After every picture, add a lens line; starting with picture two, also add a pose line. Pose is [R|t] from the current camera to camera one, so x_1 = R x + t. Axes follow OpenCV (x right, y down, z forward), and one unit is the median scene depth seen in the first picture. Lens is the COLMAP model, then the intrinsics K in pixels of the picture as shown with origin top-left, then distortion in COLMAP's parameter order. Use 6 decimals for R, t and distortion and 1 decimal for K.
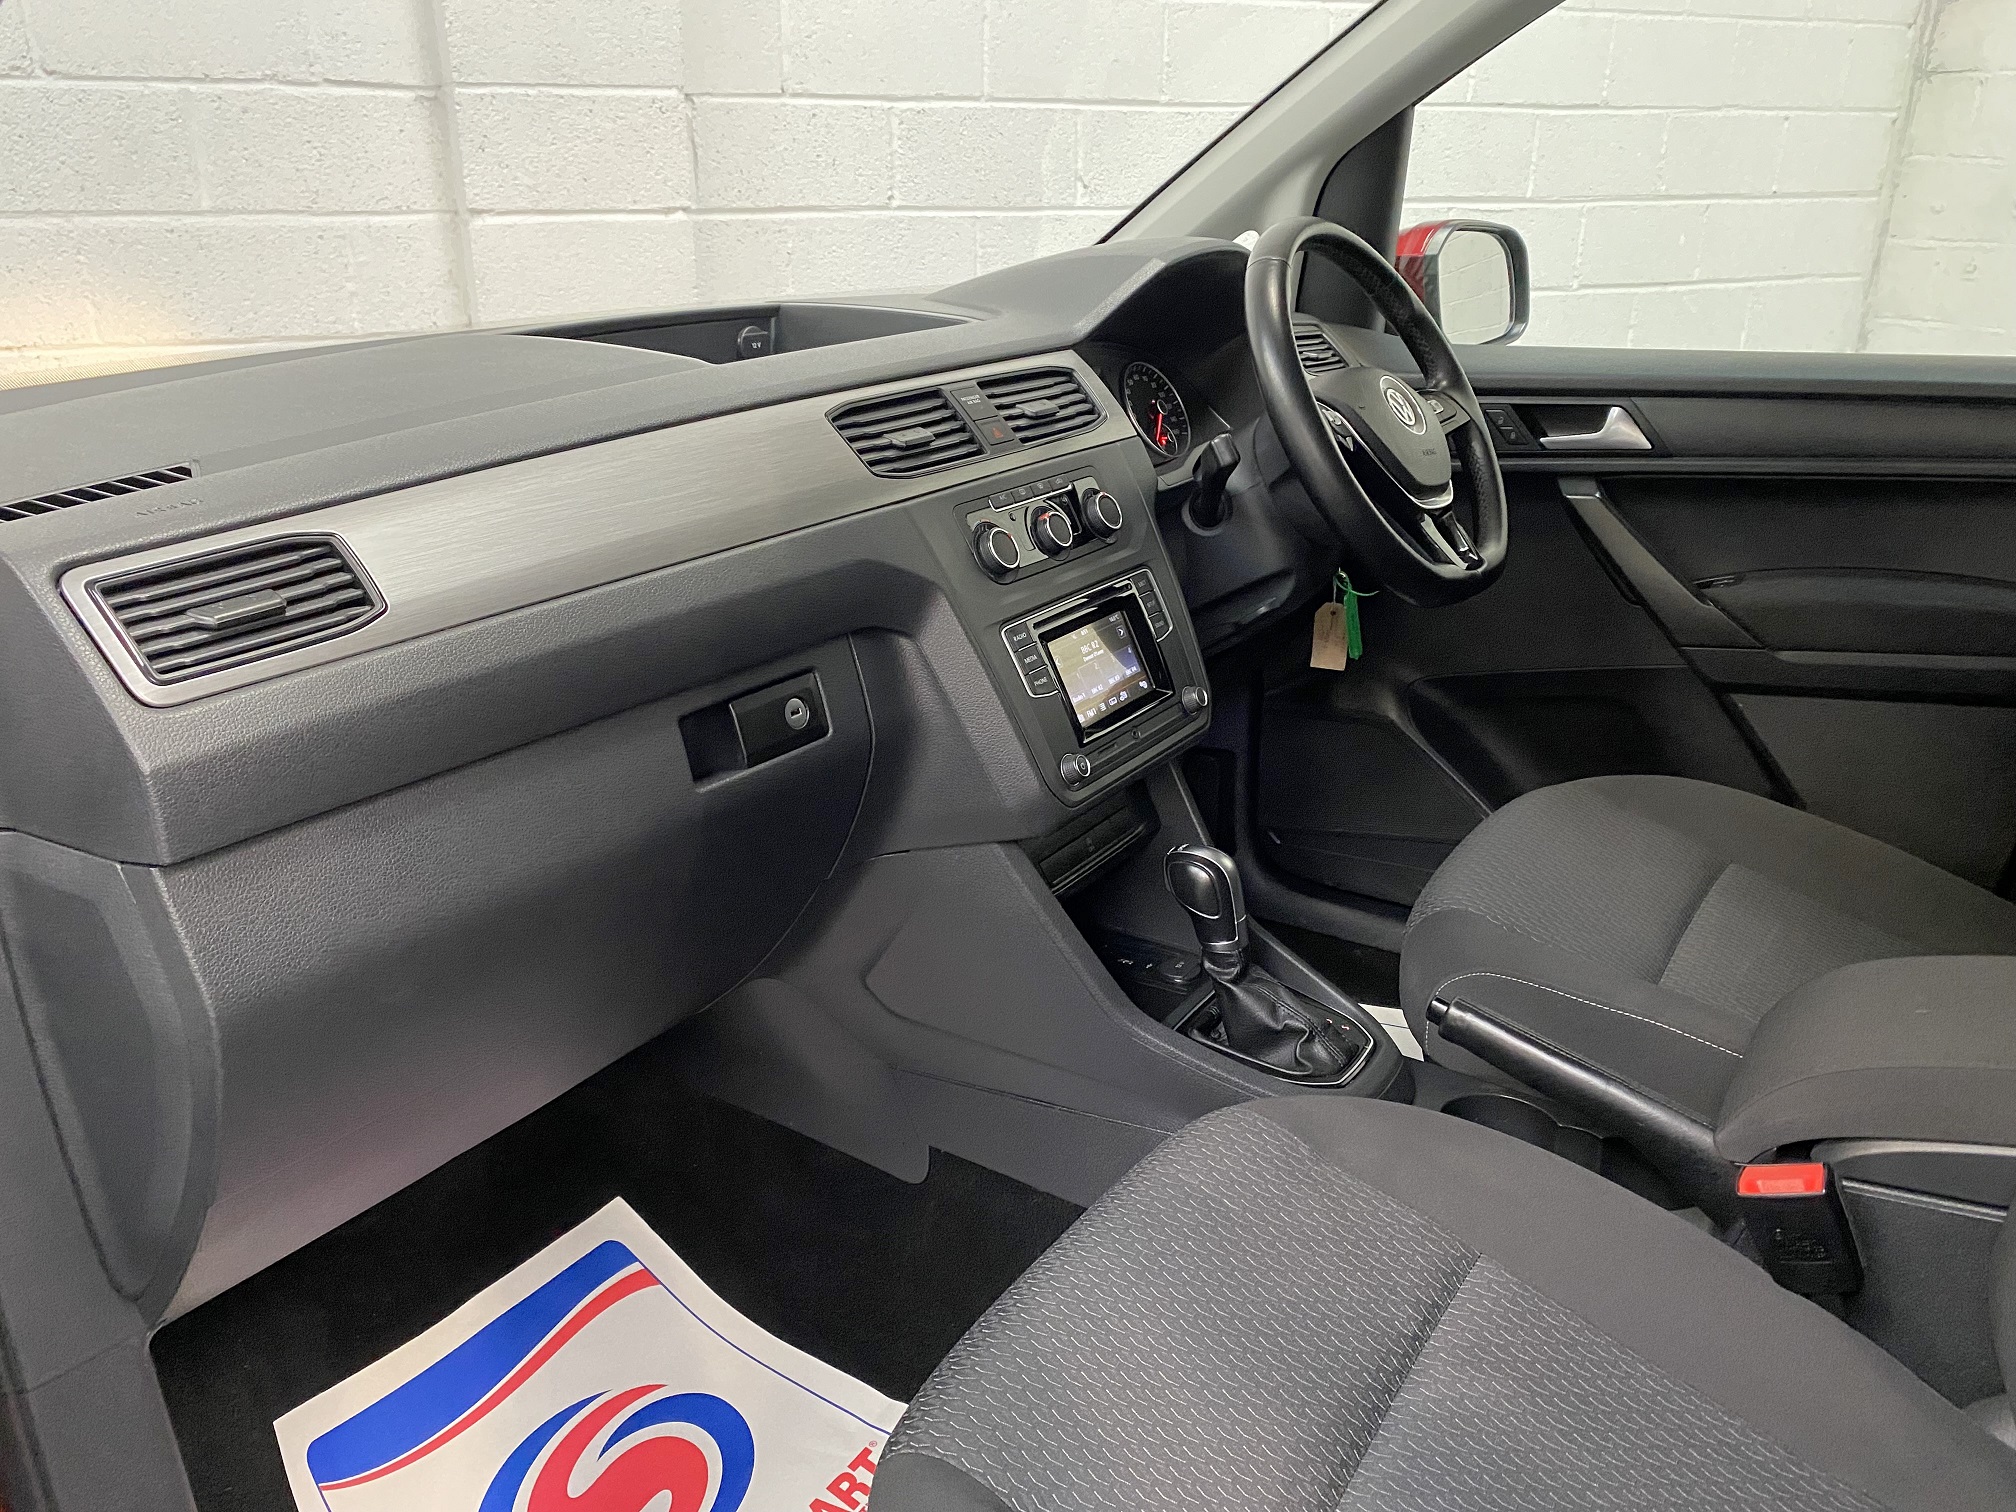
lens RADIAL K [[1532.7, 0, 1010.3], [0, 1532.7, 747.5], [0, 0, 1]] dist [0.017435, -0.012063]
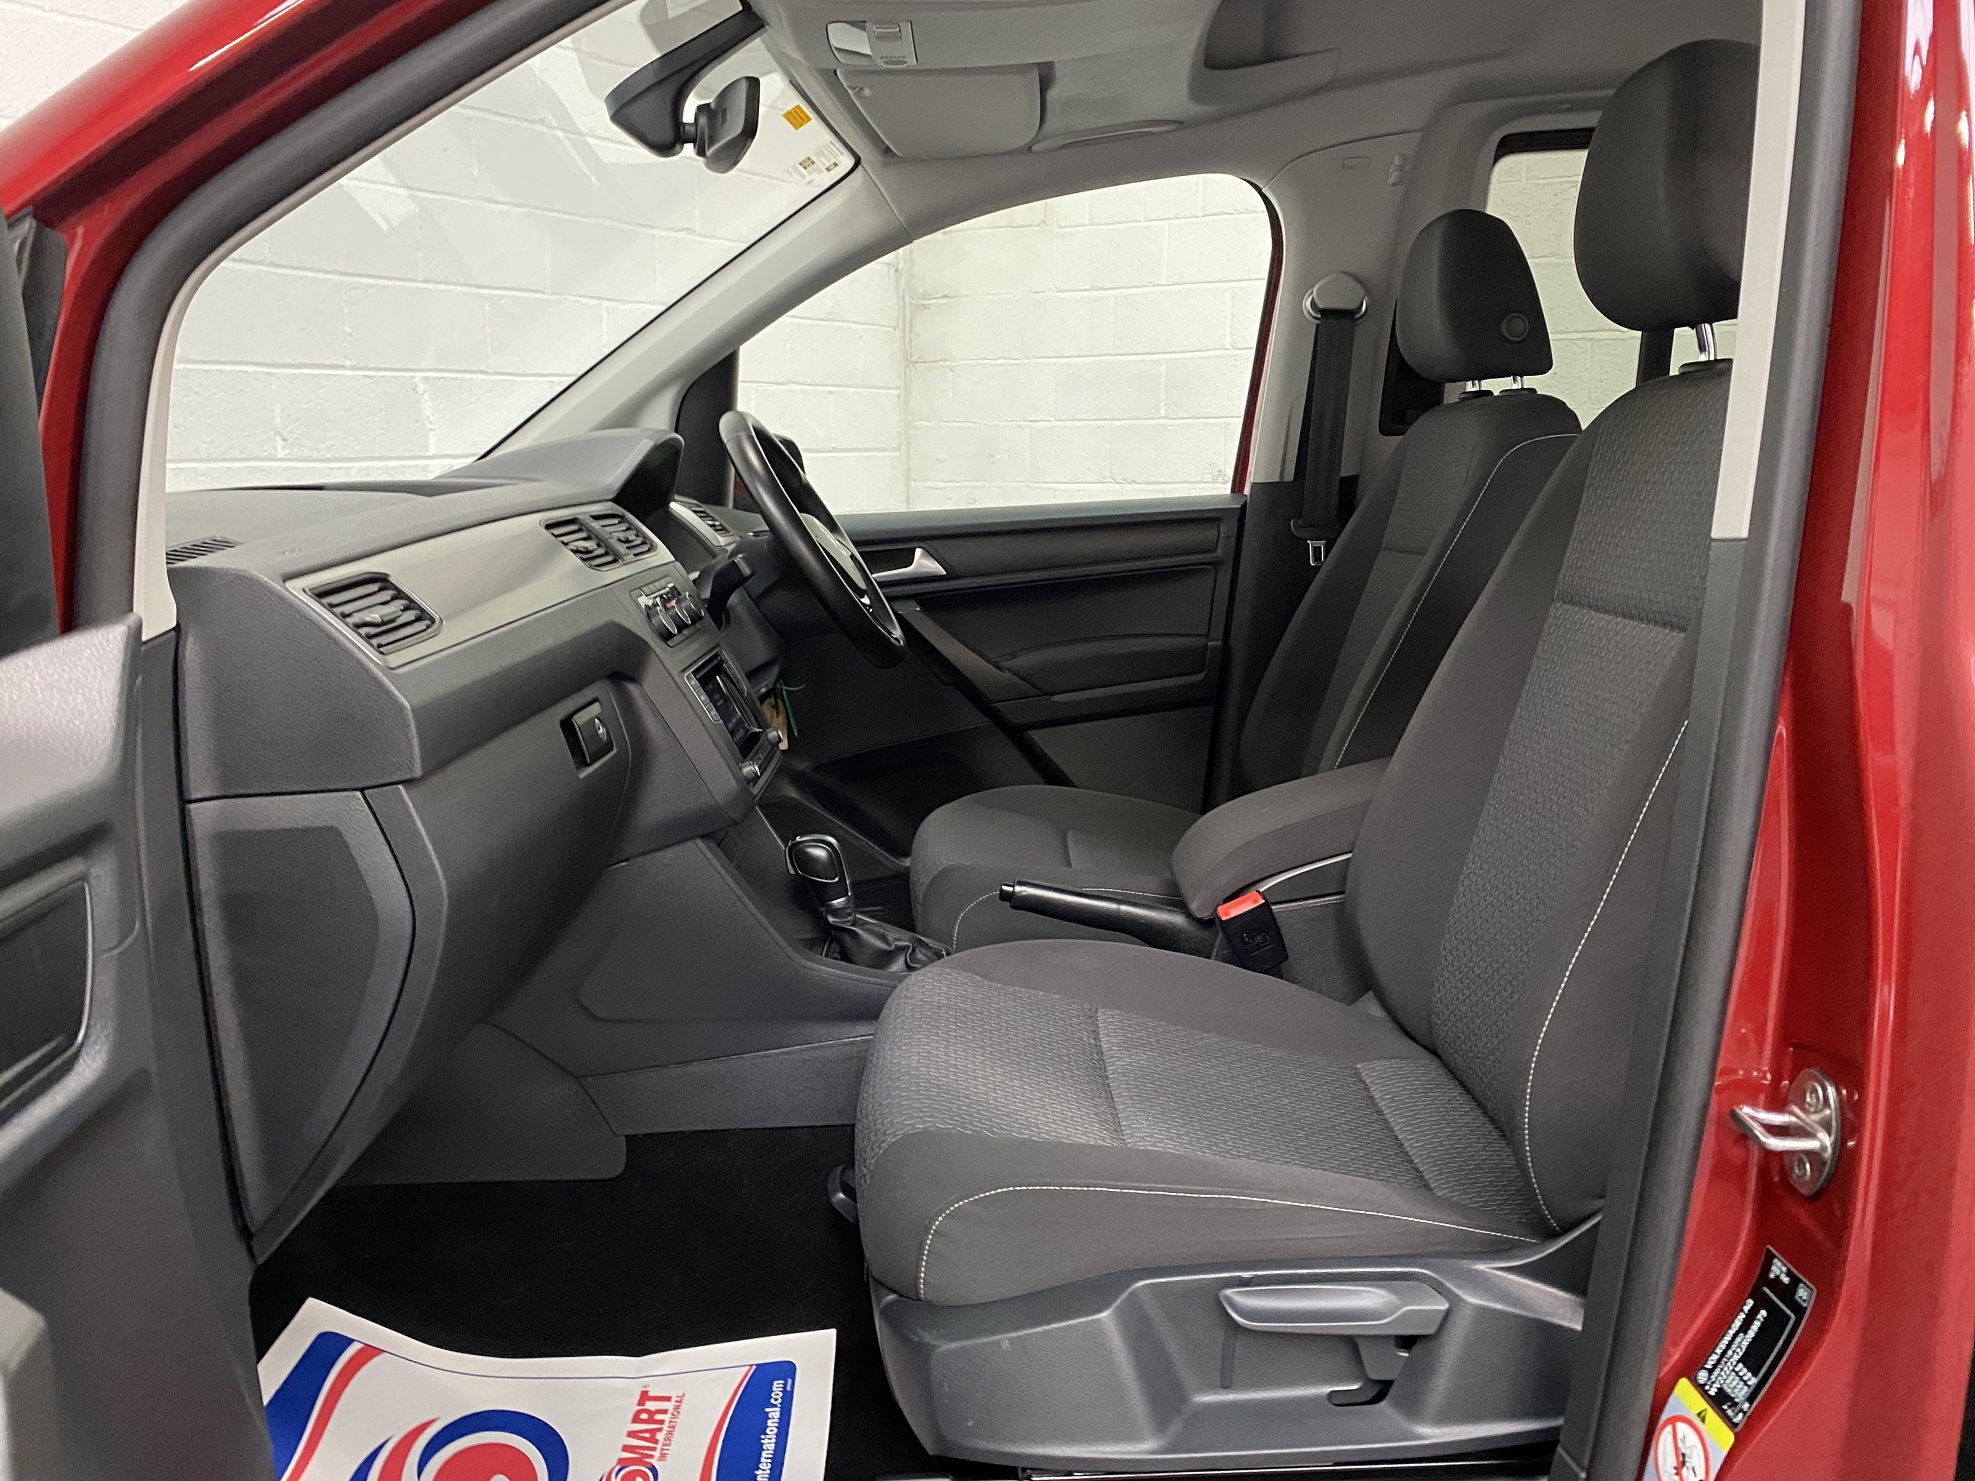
lens RADIAL K [[1504.2, 0, 999.1], [0, 1504.2, 734.5], [0, 0, 1]] dist [0.049082, -0.068143]
pose [[0.822374, -0.121375, 0.555850, -0.342186], [0.218665, 0.969369, -0.111843, 0.119826], [-0.525249, 0.213522, 0.823725, -0.154468]]
